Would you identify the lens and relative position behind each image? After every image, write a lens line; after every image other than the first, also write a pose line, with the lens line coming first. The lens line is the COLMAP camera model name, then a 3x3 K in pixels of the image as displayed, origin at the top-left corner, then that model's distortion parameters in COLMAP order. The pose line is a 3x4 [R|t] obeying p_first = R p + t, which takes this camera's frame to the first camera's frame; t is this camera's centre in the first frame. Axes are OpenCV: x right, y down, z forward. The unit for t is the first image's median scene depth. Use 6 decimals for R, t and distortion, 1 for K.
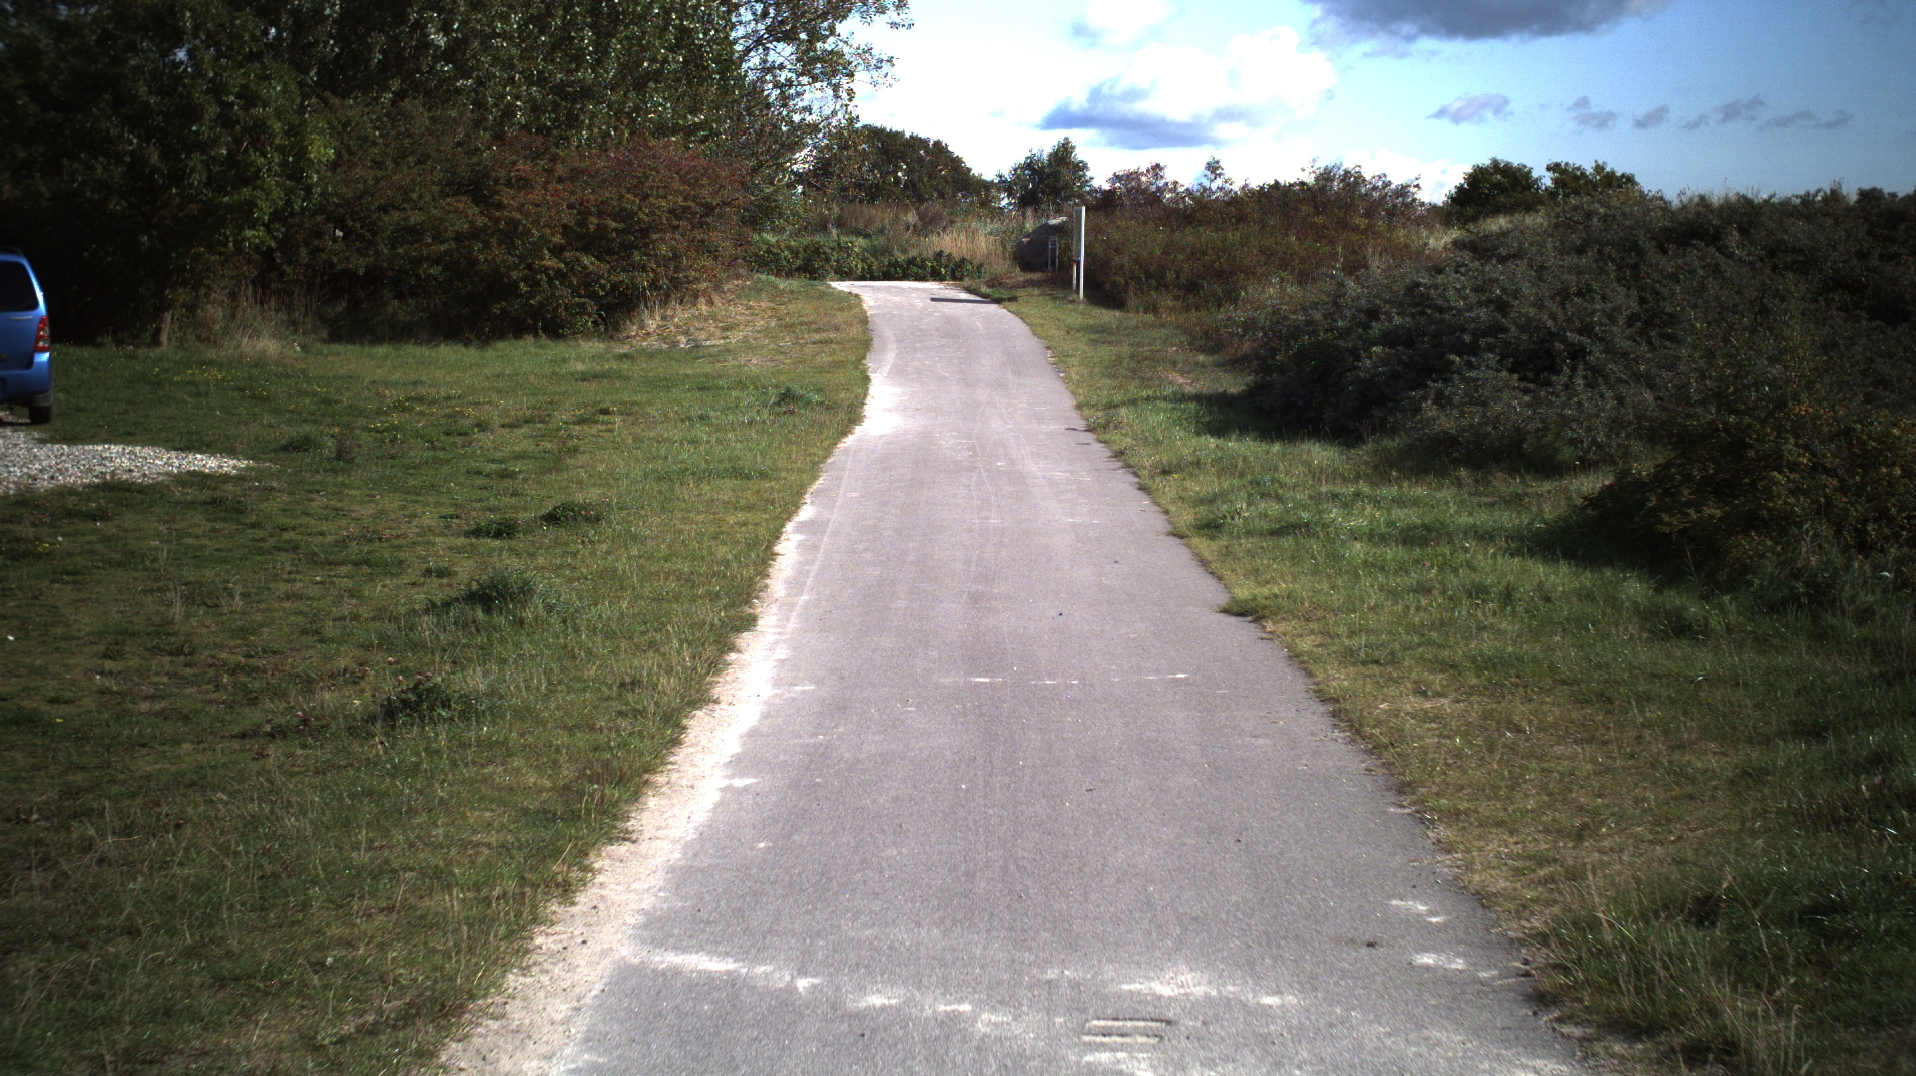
lens RADIAL K [[3664.5, 0, 947.5], [0, 3664.5, 538.1], [0, 0, 1]] dist [-0.267019, 0.000000]
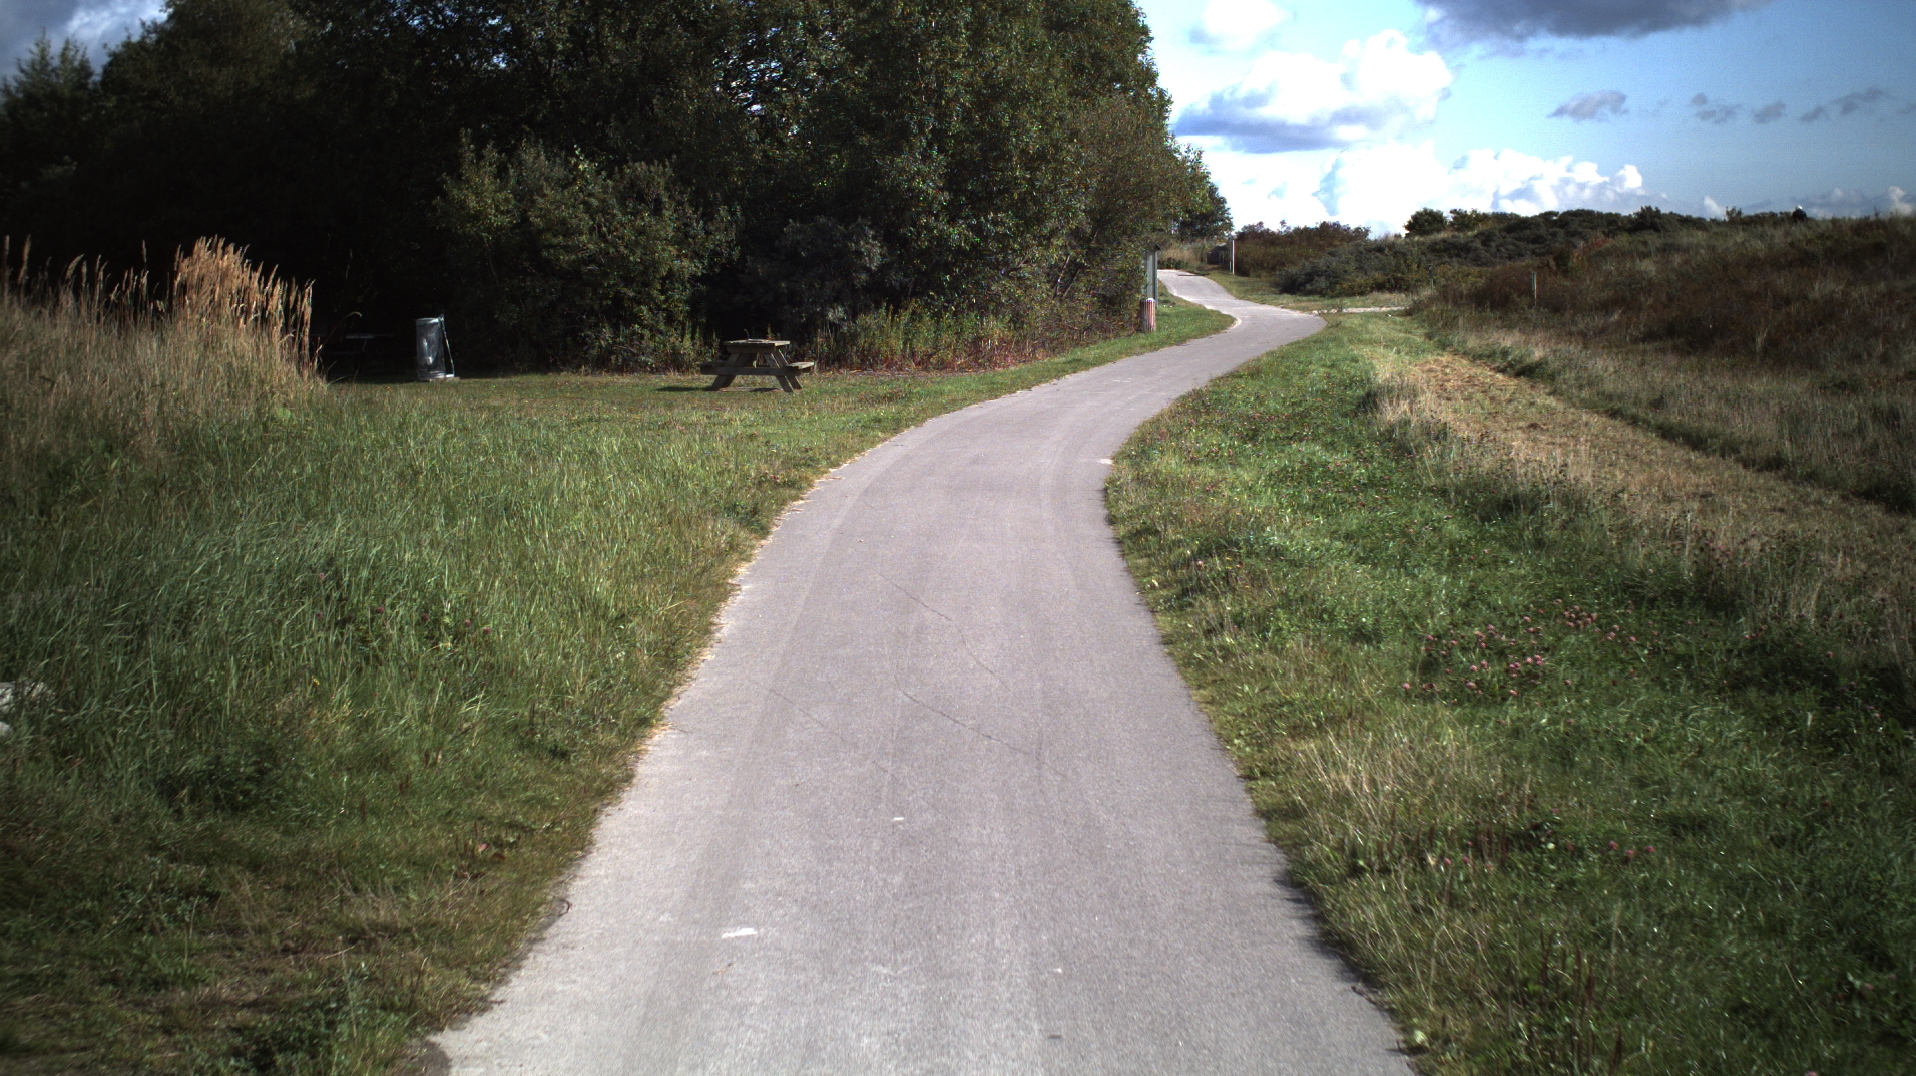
lens RADIAL K [[3664.5, 0, 940.4], [0, 3664.5, 538.4], [0, 0, 1]] dist [-0.267019, 0.000000]
pose [[0.999072, -0.019260, -0.038516, -0.076612], [0.019174, 0.999813, -0.002612, 0.128805], [0.038559, 0.001871, 0.999255, -1.652555]]
